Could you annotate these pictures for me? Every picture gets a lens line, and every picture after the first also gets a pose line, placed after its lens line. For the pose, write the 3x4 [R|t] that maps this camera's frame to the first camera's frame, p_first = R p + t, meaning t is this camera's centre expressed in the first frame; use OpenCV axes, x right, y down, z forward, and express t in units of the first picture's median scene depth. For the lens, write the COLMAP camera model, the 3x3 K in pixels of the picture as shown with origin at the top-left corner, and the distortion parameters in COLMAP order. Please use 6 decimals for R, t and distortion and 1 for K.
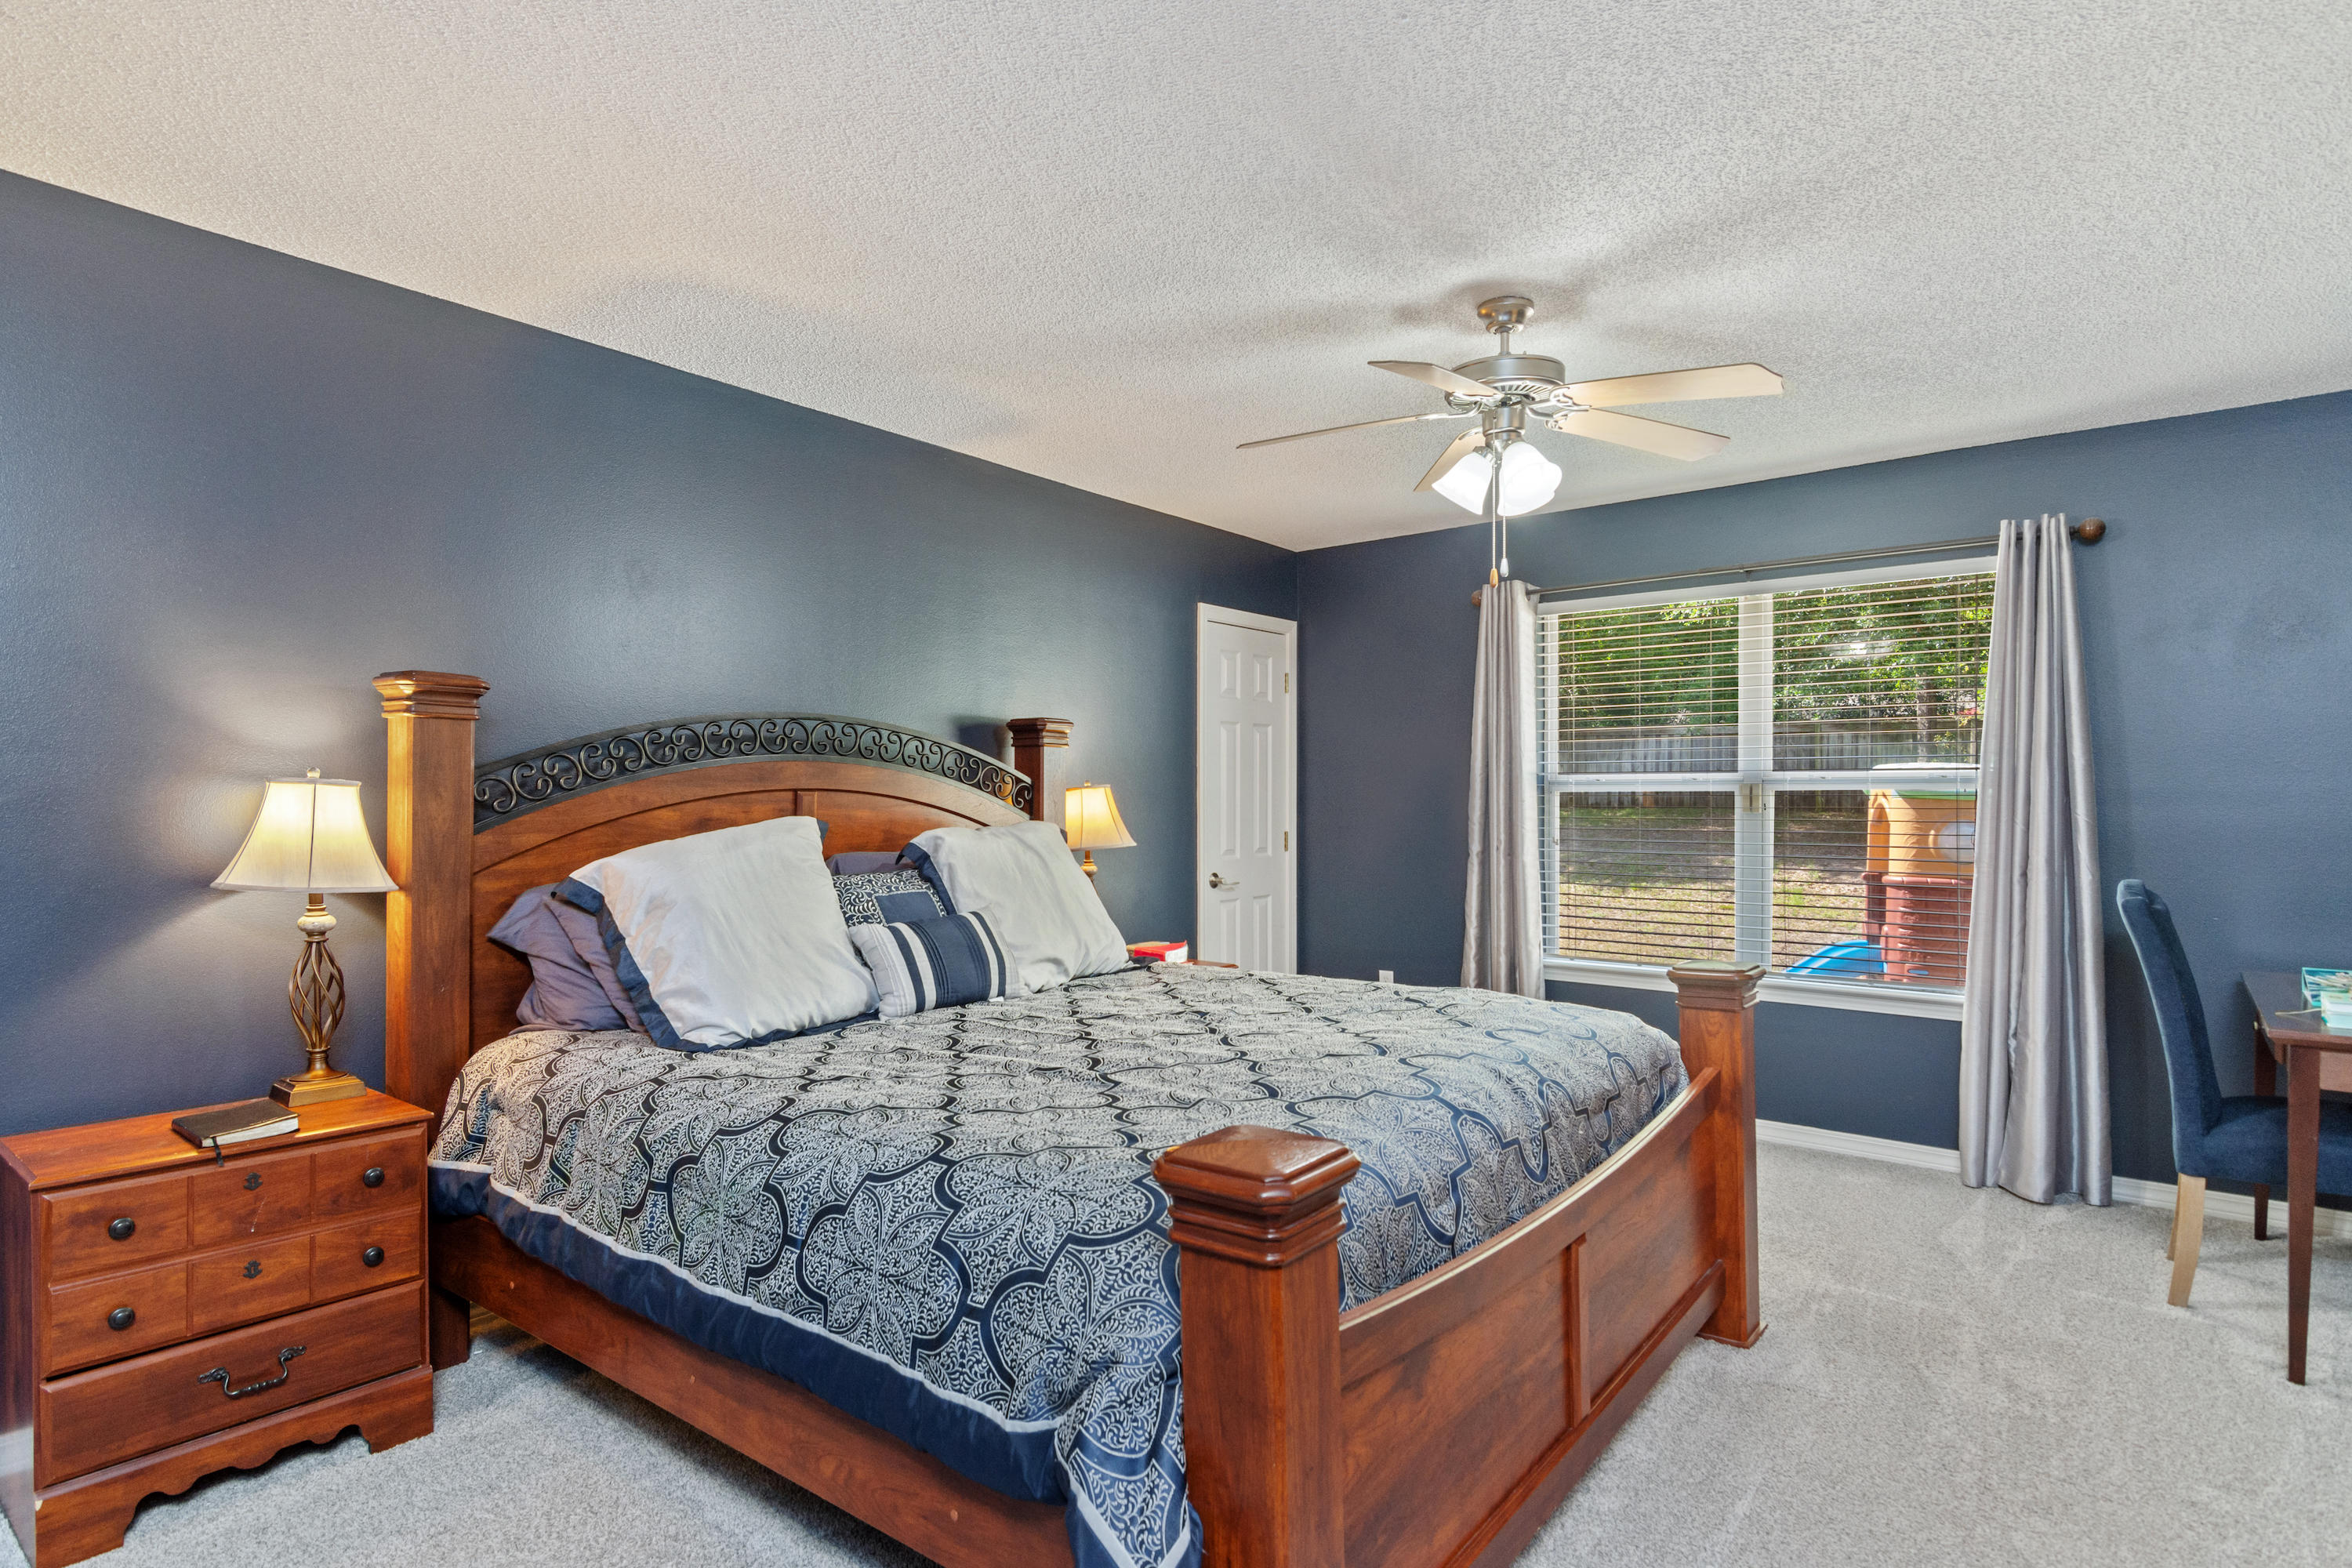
lens RADIAL K [[1215.1, 0, 1173.7], [0, 1215.1, 787.4], [0, 0, 1]] dist [-0.014998, -0.000097]
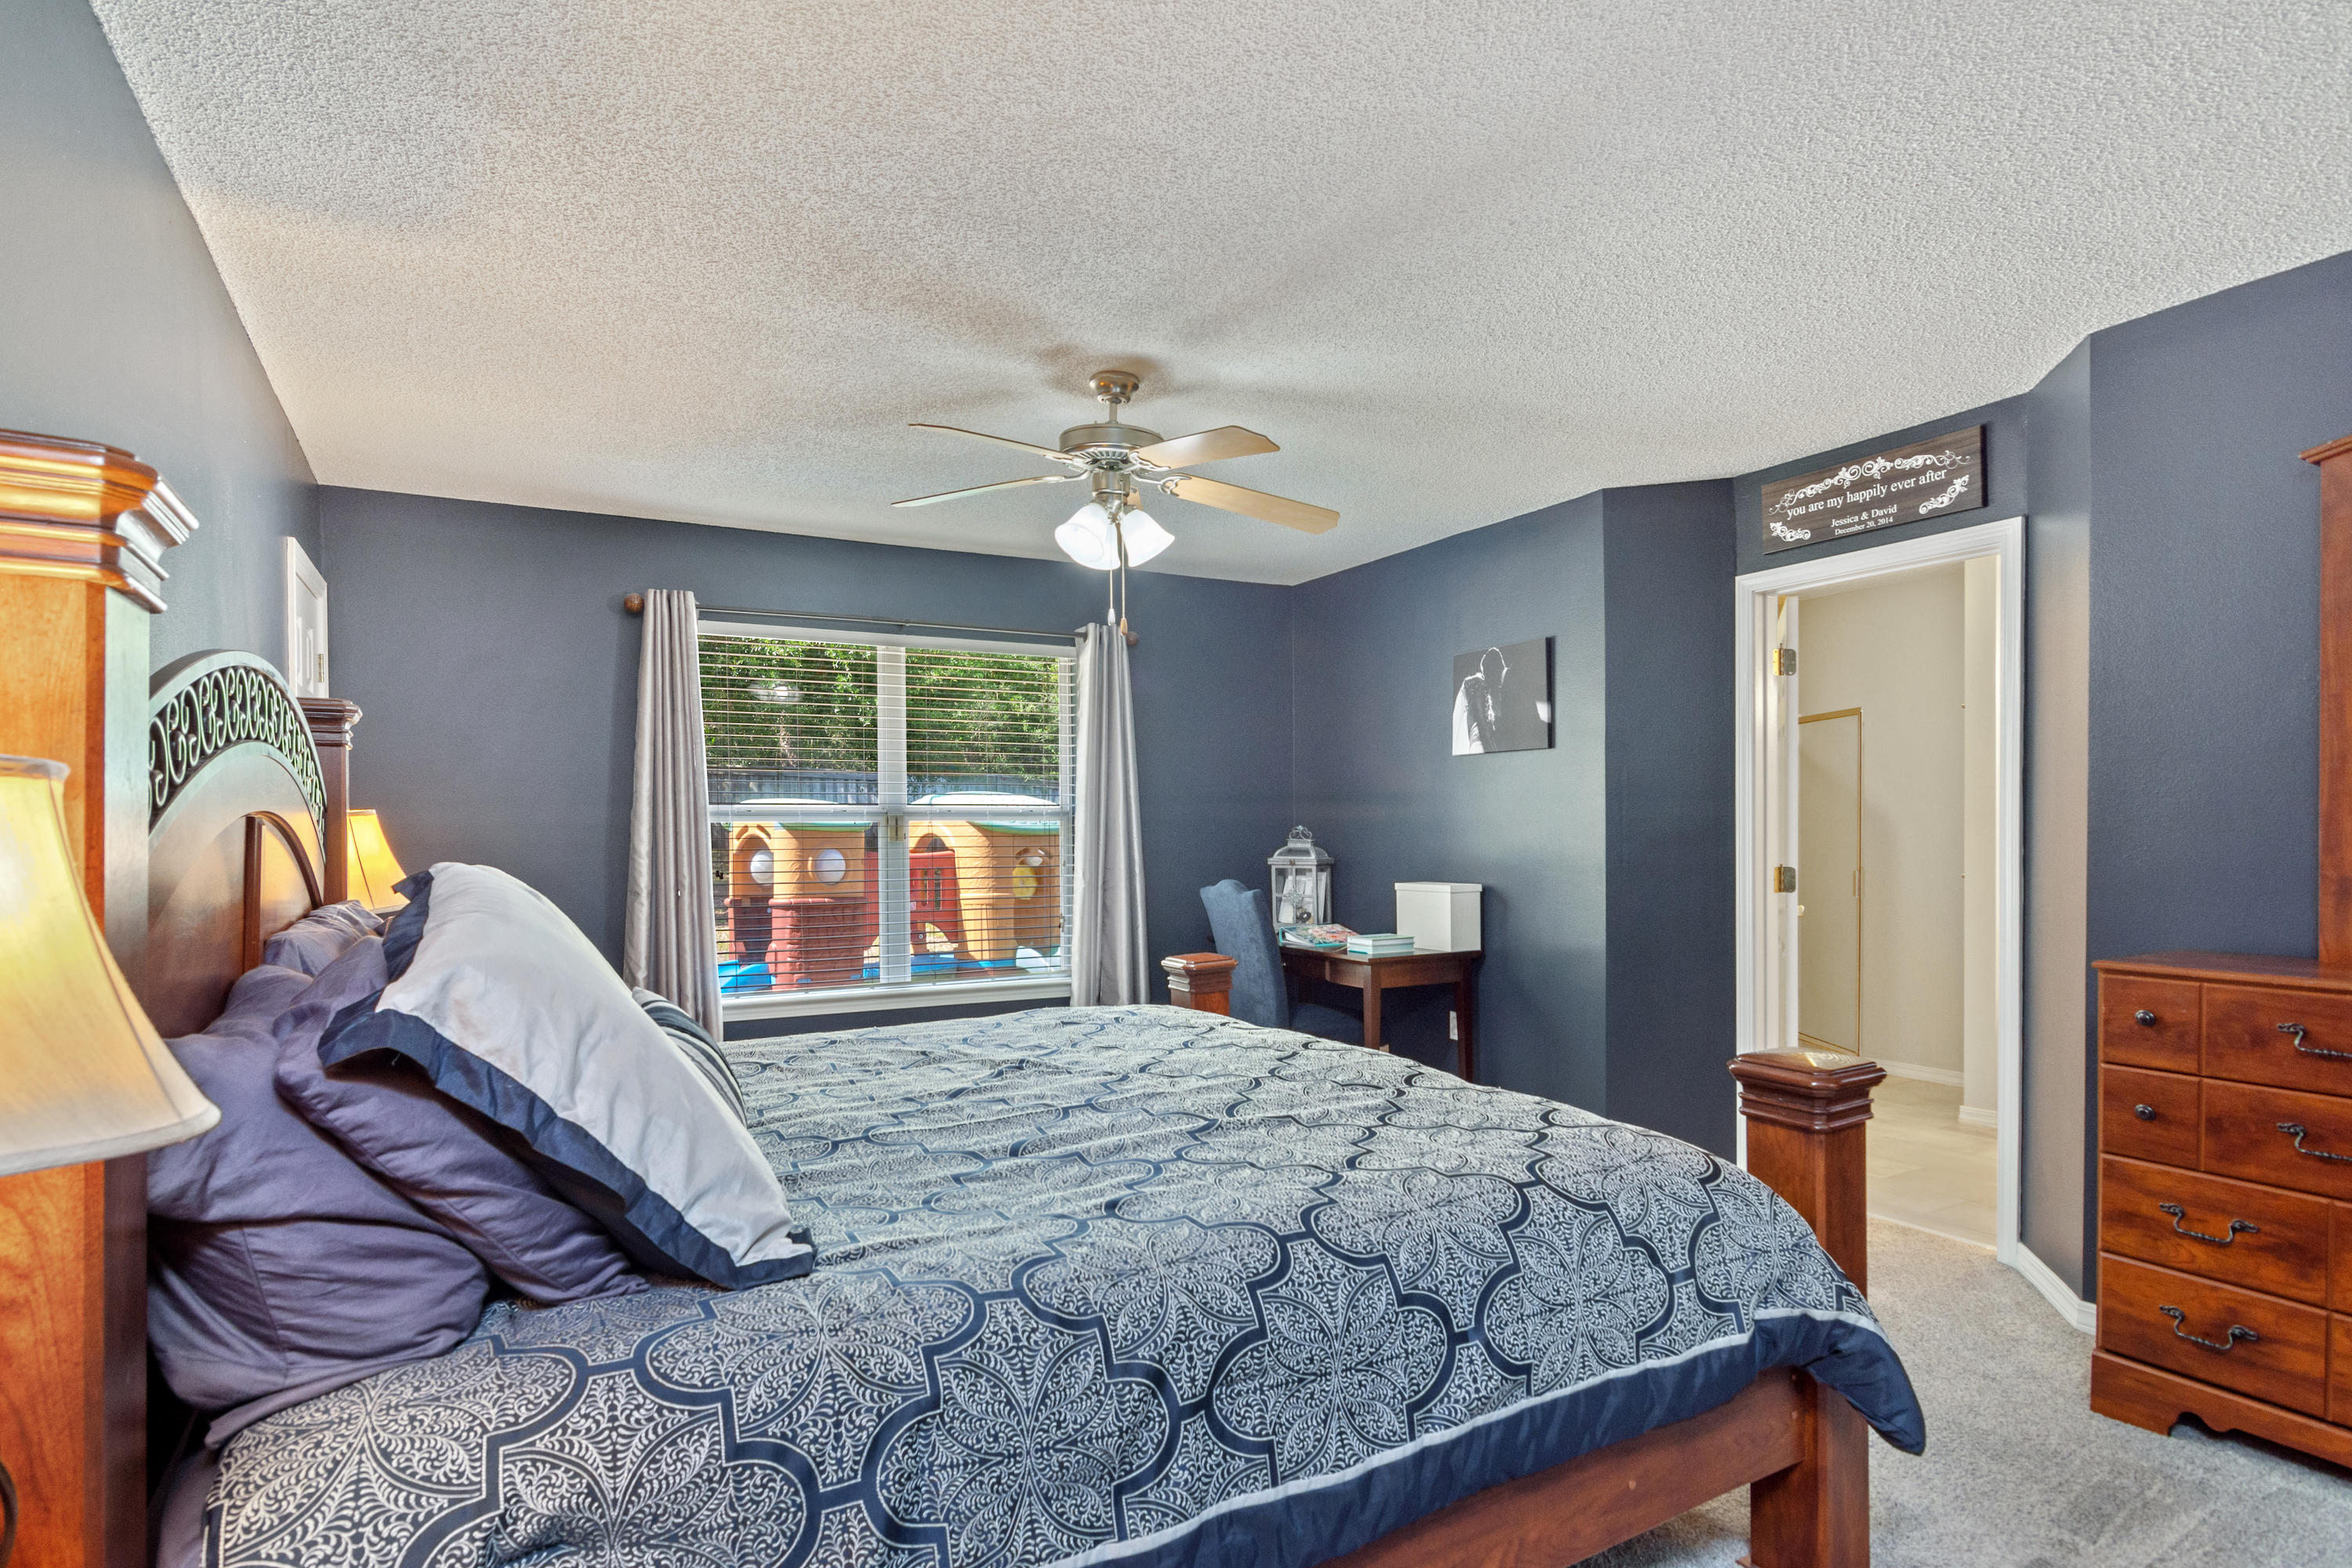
lens RADIAL K [[1215.1, 0, 1169.9], [0, 1215.1, 830.2], [0, 0, 1]] dist [-0.014998, -0.000097]
pose [[0.383020, -0.005078, 0.923726, -0.729403], [-0.001391, 0.999981, 0.006074, 0.005986], [-0.923739, -0.003611, 0.383006, 0.530372]]
